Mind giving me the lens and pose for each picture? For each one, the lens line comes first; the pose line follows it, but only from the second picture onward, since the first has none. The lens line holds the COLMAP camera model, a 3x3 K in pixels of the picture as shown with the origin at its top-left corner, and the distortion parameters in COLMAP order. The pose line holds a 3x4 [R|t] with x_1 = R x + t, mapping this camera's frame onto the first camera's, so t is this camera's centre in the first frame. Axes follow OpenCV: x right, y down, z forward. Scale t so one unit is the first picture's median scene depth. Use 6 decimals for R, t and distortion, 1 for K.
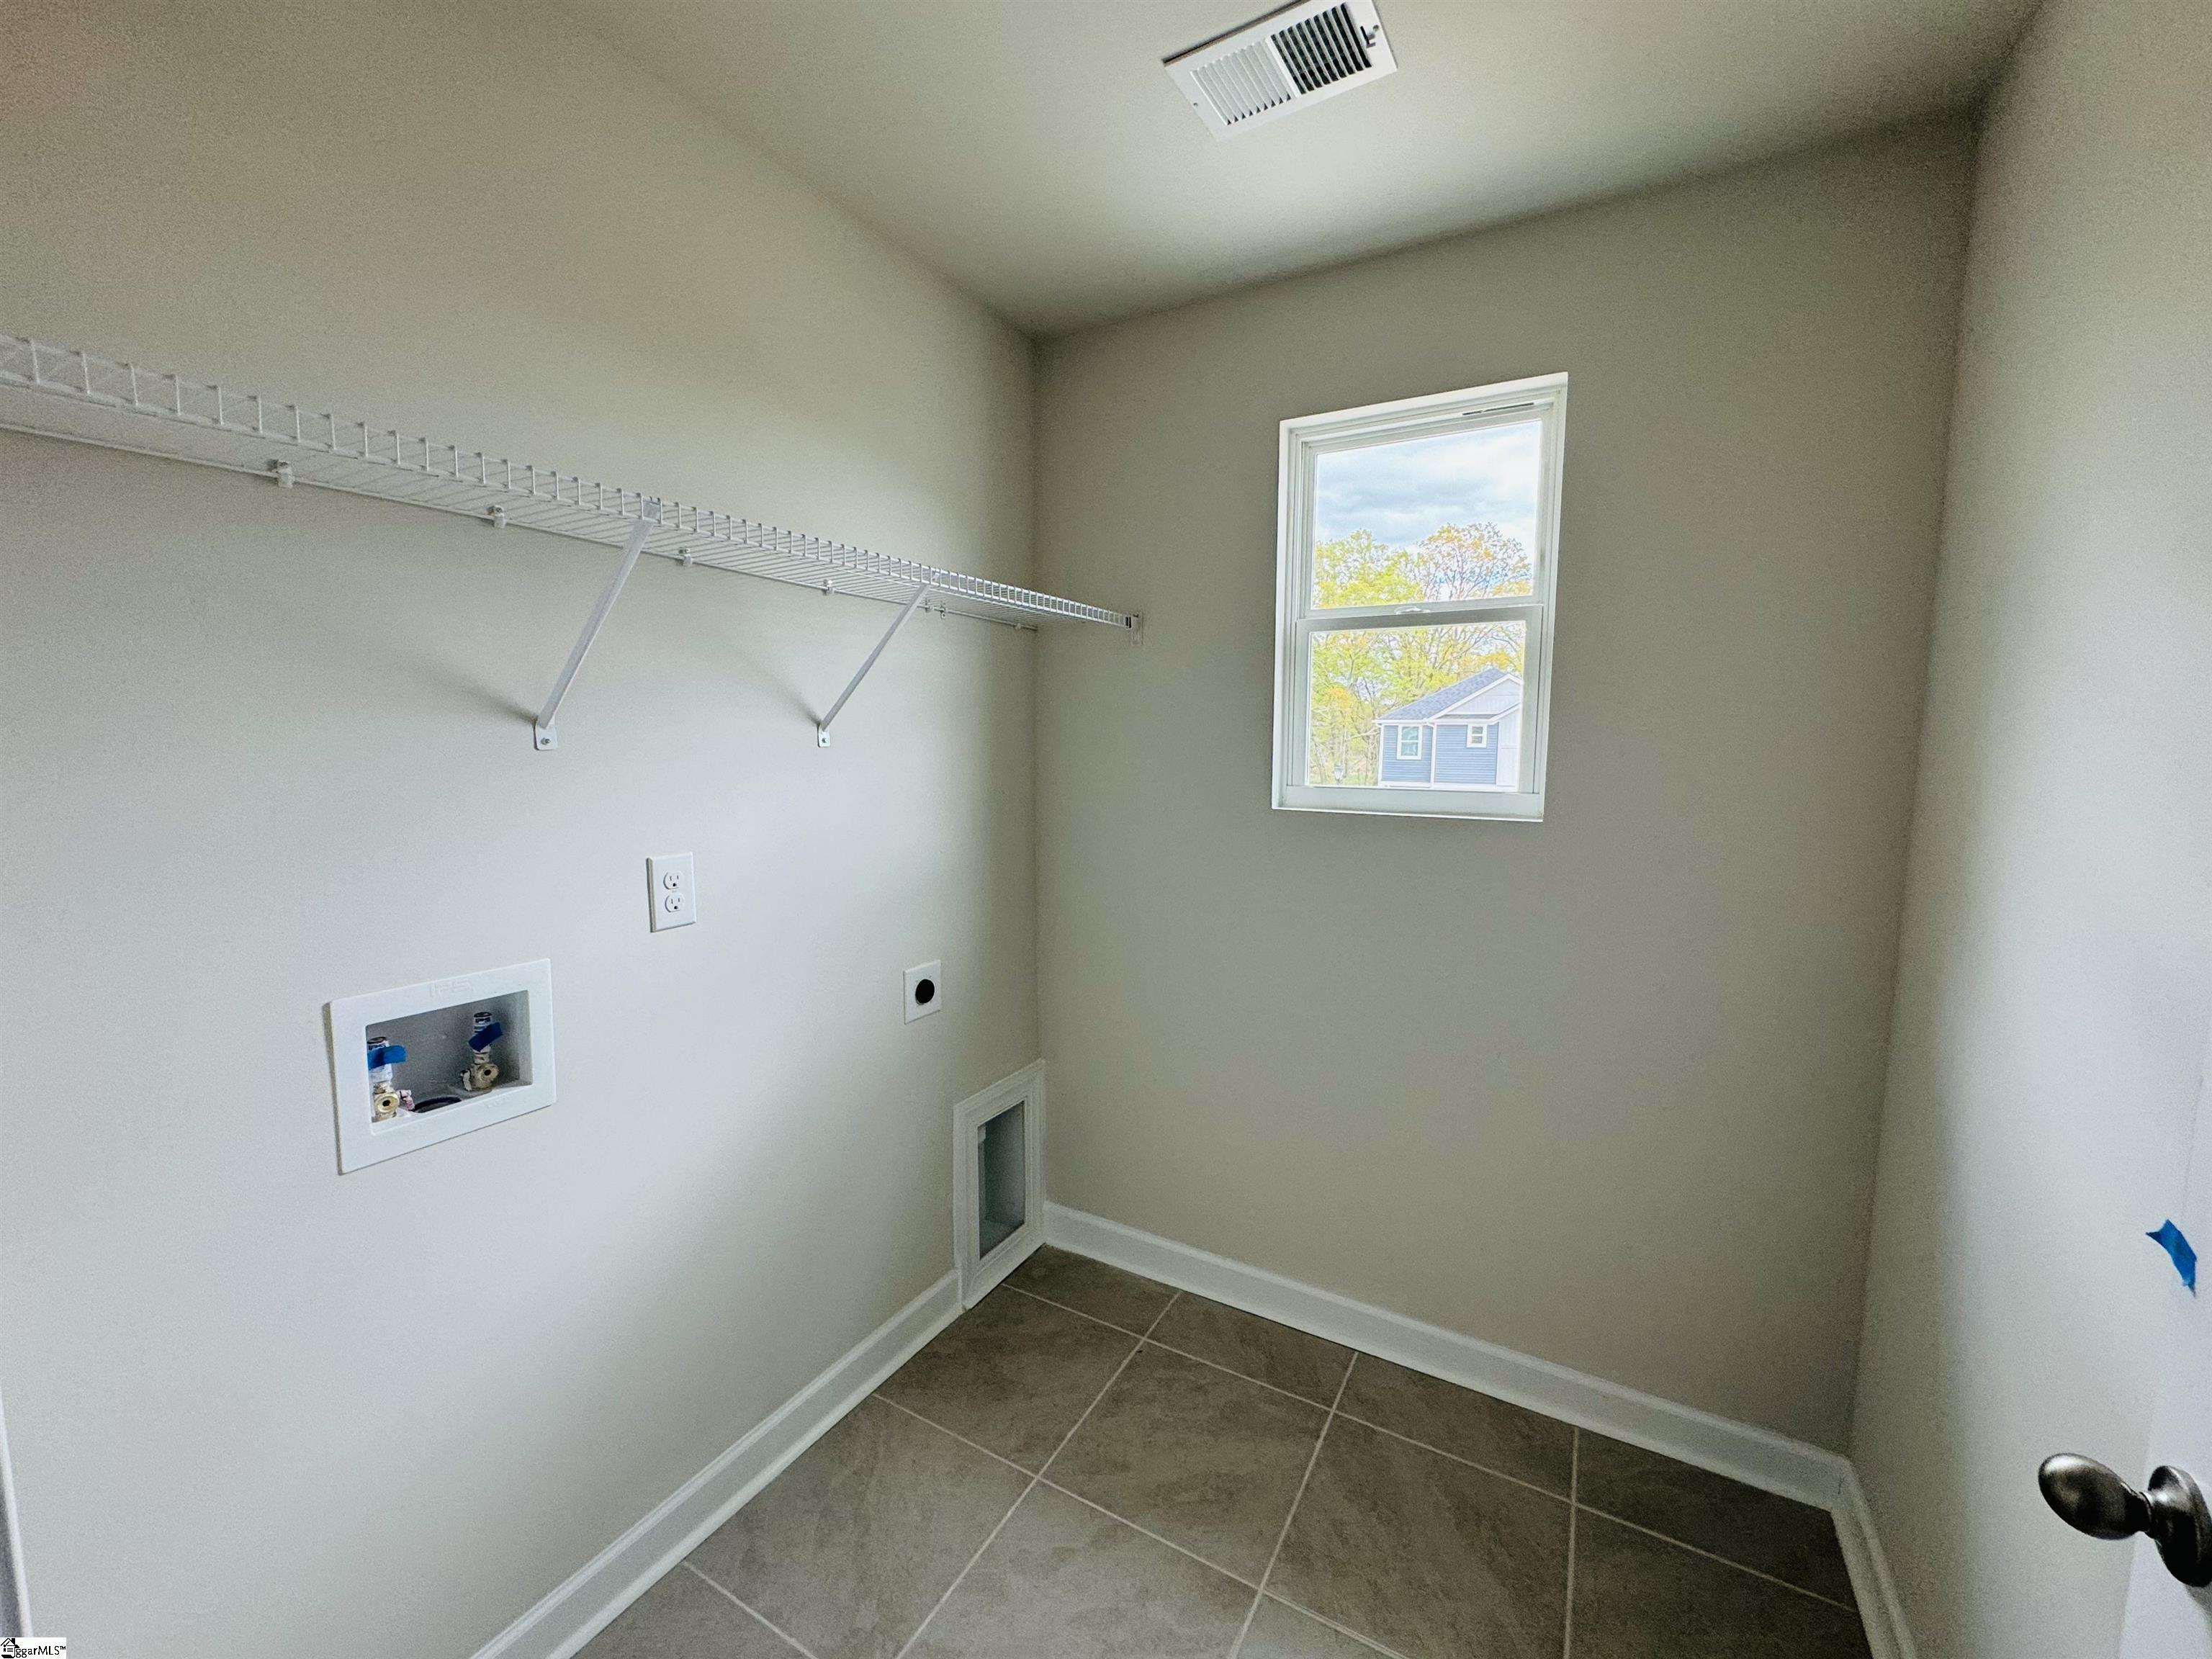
lens RADIAL K [[875.5, 0, 1117.6], [0, 875.5, 820.4], [0, 0, 1]] dist [0.000888, -0.000040]
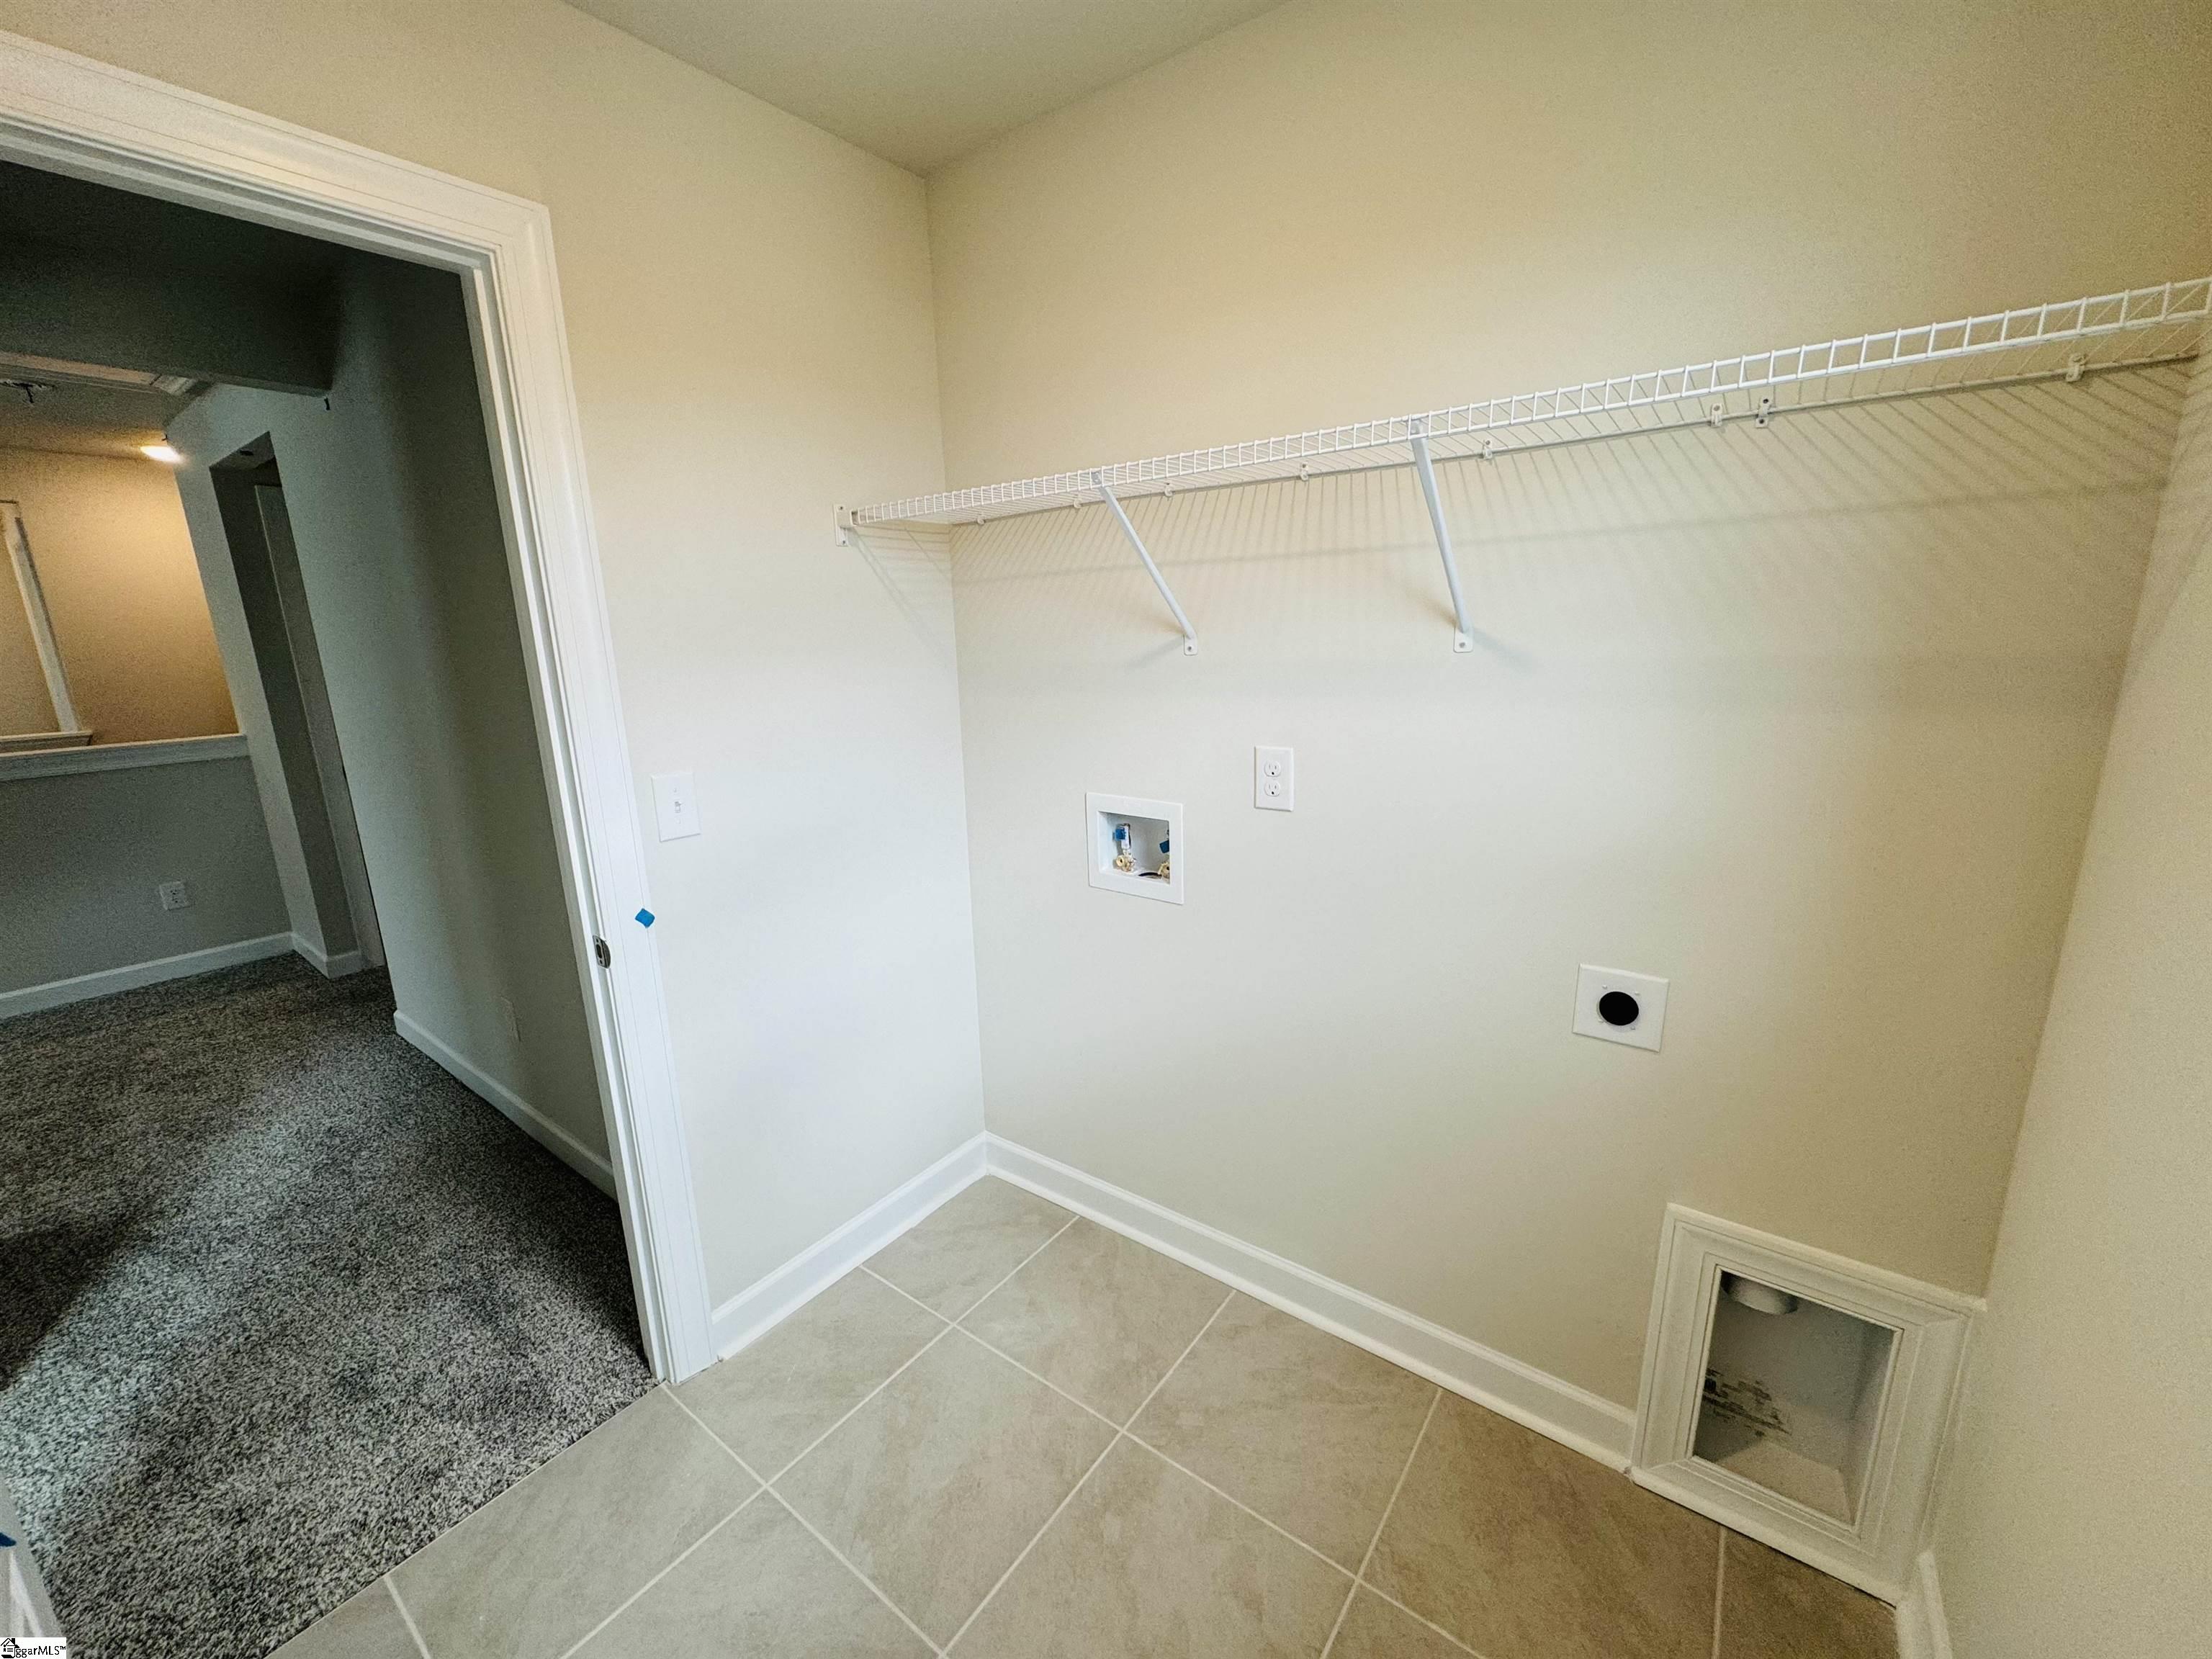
lens RADIAL K [[875.5, 0, 1119.9], [0, 875.5, 845.4], [0, 0, 1]] dist [0.000888, -0.000040]
pose [[-0.129953, 0.217423, -0.967388, 0.585786], [-0.071573, 0.971059, 0.227863, -0.074761], [0.988933, 0.098850, -0.110631, 0.829744]]
